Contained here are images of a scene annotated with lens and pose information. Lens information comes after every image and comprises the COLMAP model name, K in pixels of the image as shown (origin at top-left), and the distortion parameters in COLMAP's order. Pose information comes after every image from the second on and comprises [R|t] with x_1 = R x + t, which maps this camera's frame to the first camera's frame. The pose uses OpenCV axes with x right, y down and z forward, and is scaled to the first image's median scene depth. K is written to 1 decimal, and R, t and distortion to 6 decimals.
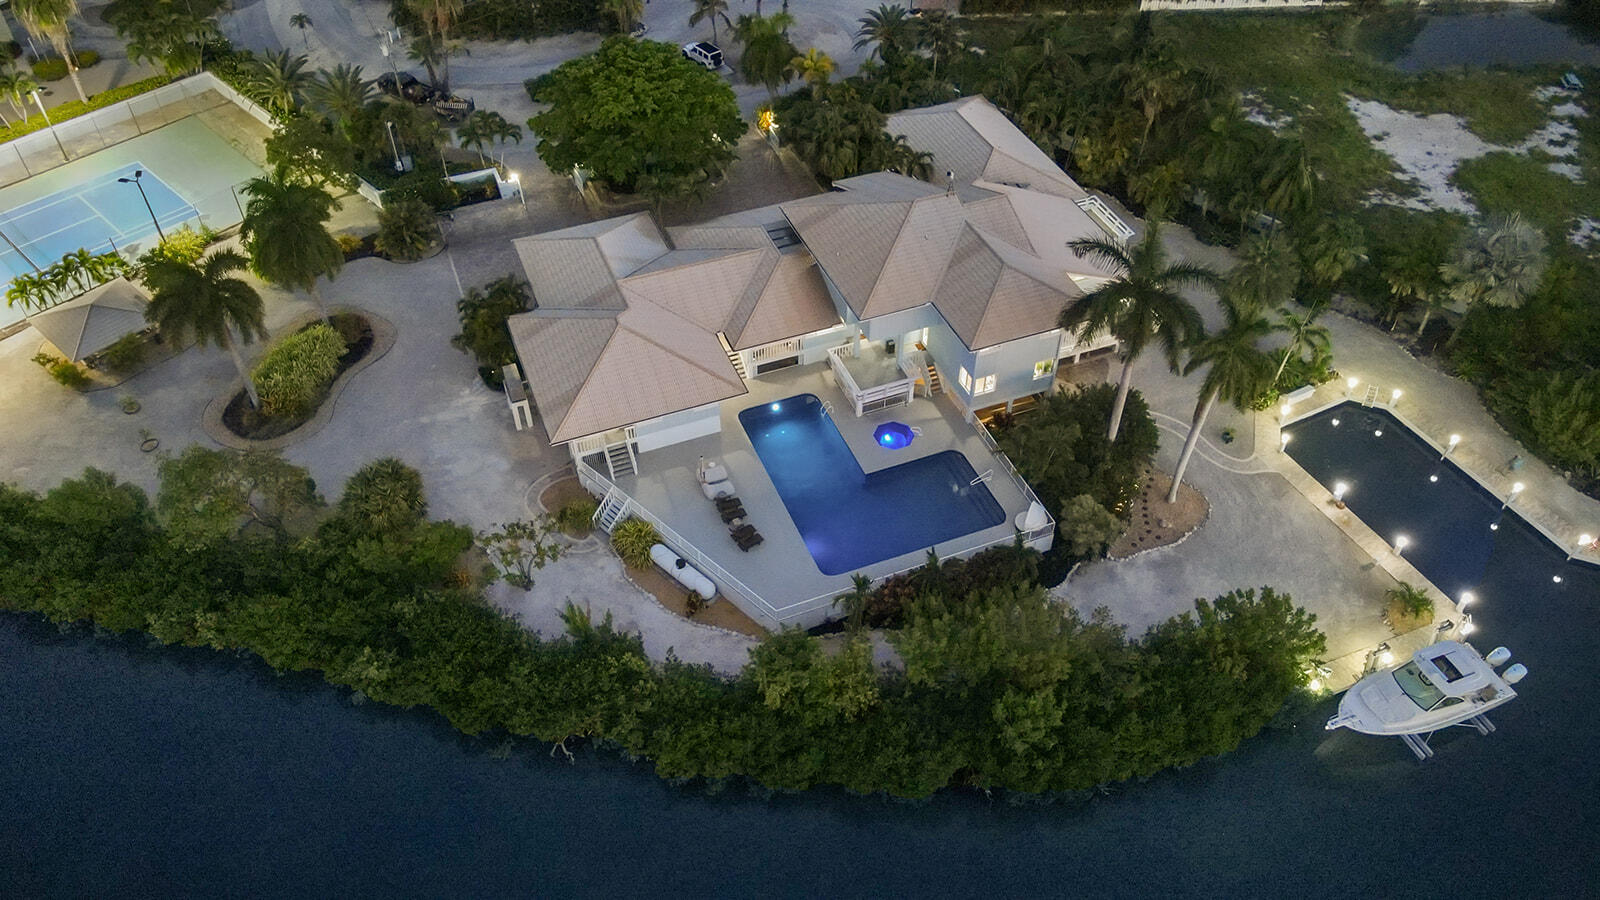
lens RADIAL K [[1178.9, 0, 800.9], [0, 1178.9, 443.7], [0, 0, 1]] dist [0.013952, 0.001301]
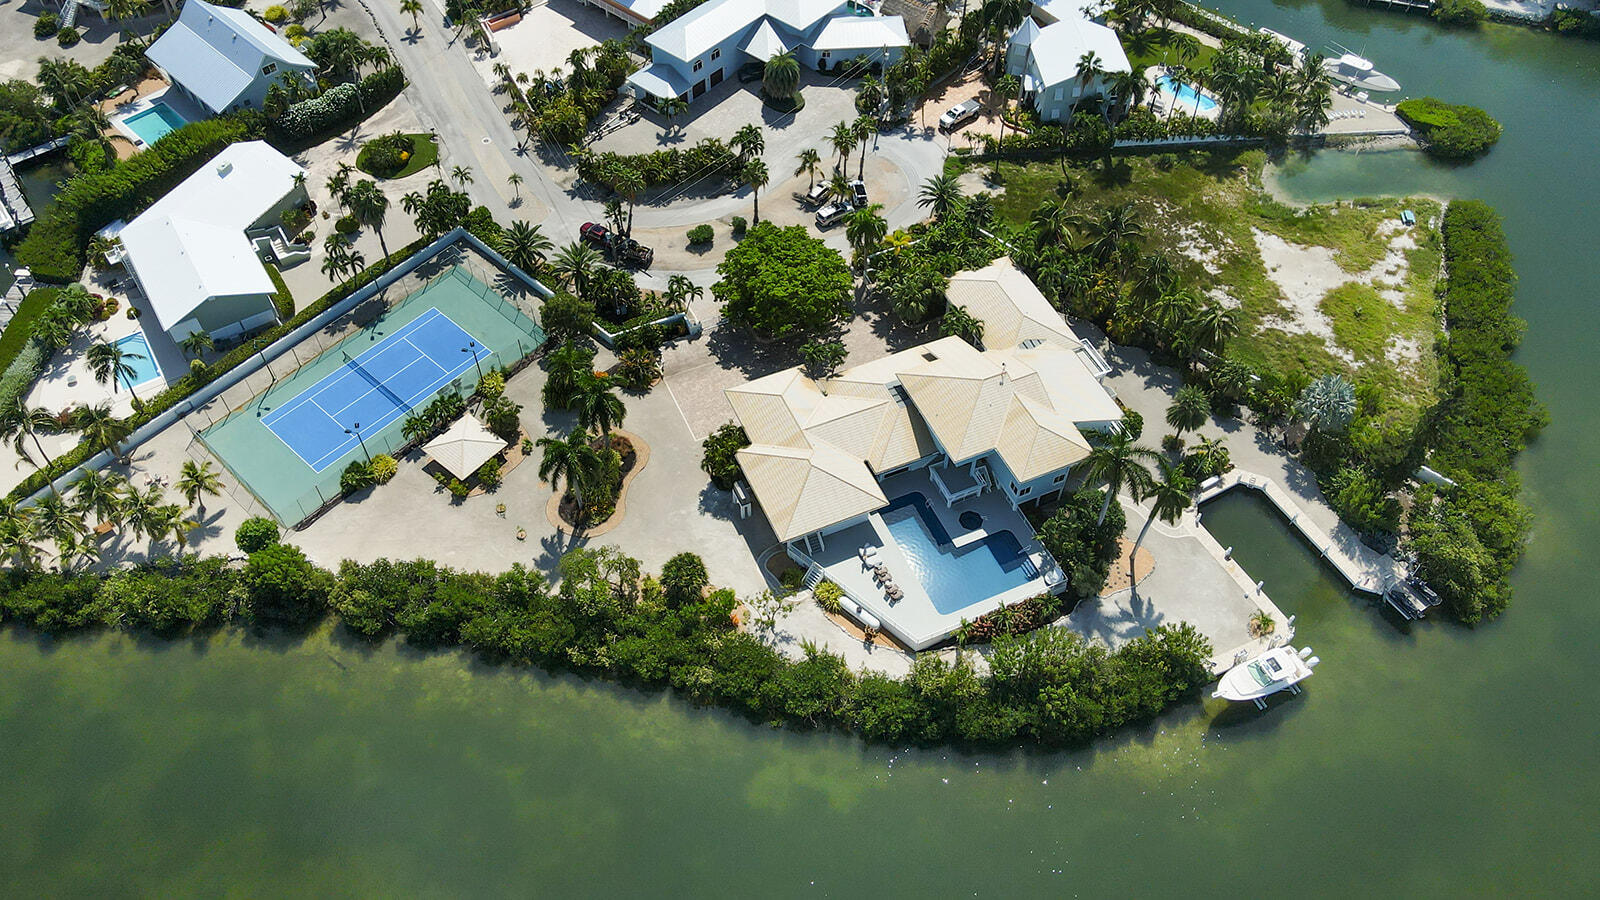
lens RADIAL K [[1178.9, 0, 805.9], [0, 1178.9, 457.5], [0, 0, 1]] dist [0.013952, 0.001301]
pose [[0.998876, -0.021979, 0.041985, -0.175655], [0.016108, 0.990660, 0.135399, -0.257035], [-0.044569, -0.134570, 0.989901, -0.504484]]
